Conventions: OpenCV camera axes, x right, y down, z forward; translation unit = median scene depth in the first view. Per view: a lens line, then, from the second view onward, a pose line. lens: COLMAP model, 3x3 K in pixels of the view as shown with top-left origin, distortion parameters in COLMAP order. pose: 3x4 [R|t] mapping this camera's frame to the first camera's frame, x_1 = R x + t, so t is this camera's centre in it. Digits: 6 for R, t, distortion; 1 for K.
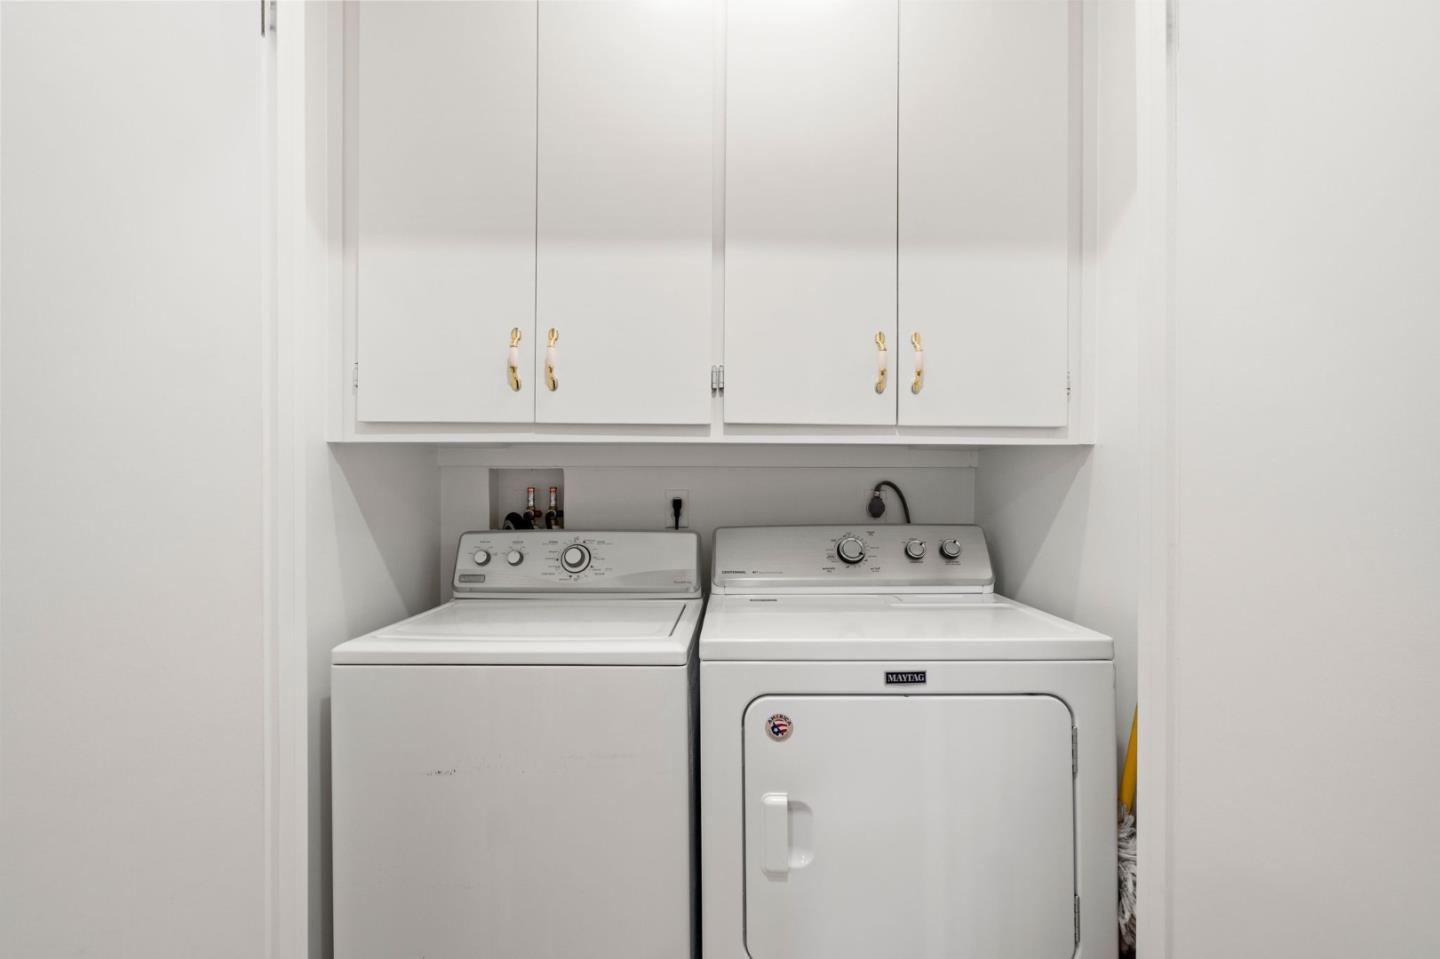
lens RADIAL K [[656.7, 0, 715.0], [0, 656.7, 486.0], [0, 0, 1]] dist [-0.003551, -0.000157]
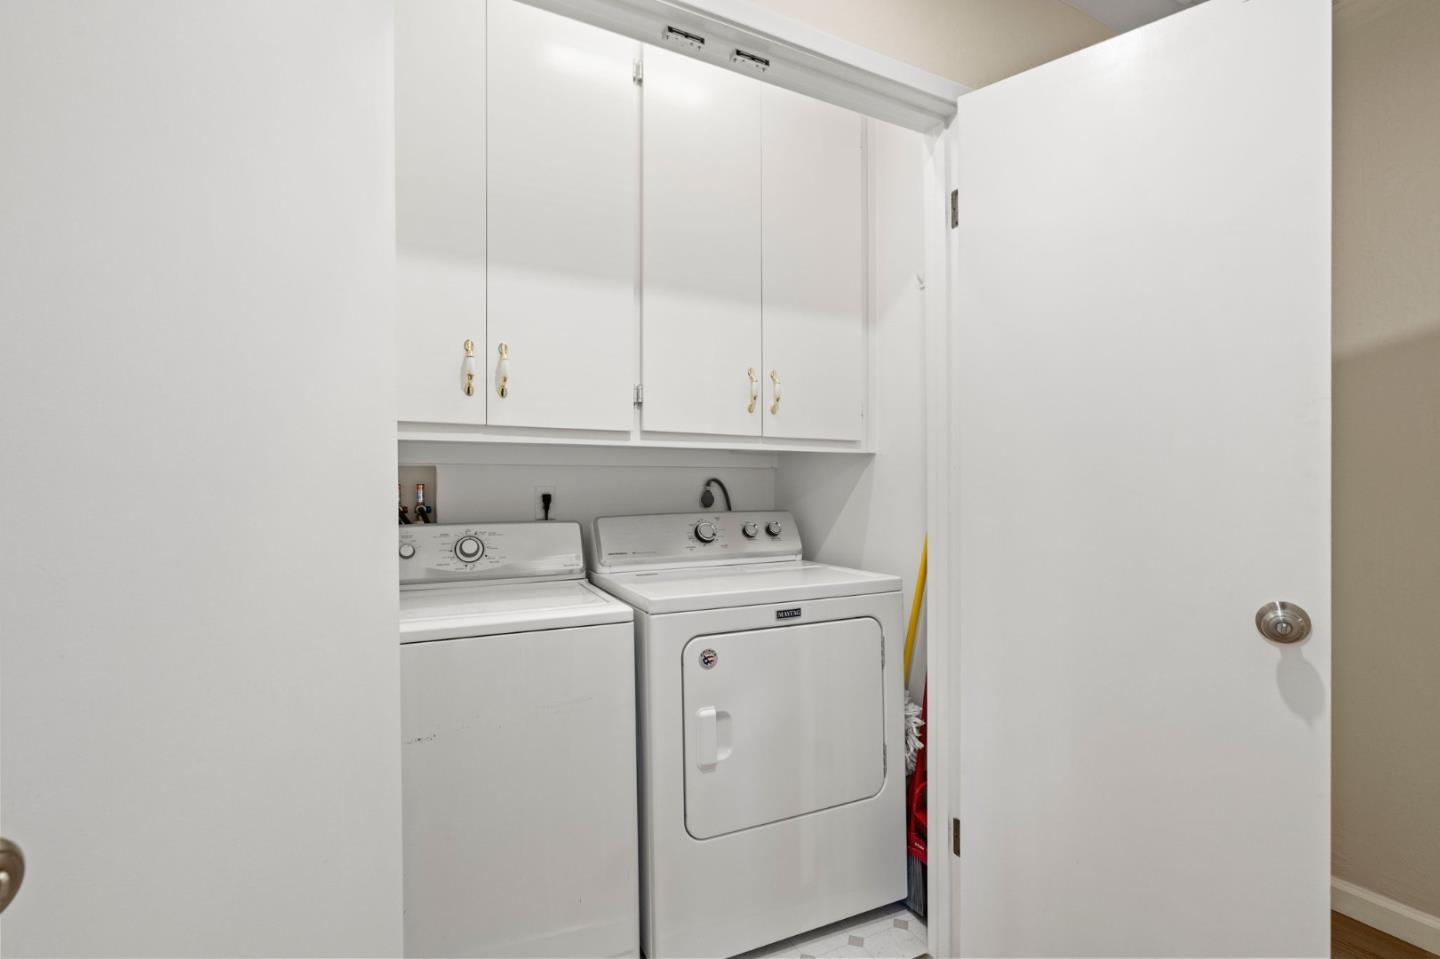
lens RADIAL K [[656.7, 0, 715.0], [0, 656.7, 486.0], [0, 0, 1]] dist [-0.003551, -0.000157]
pose [[0.900829, -0.003107, 0.434164, -0.394385], [0.003487, 0.999994, -0.000079, 0.010110], [-0.434161, 0.001585, 0.900834, -0.185236]]
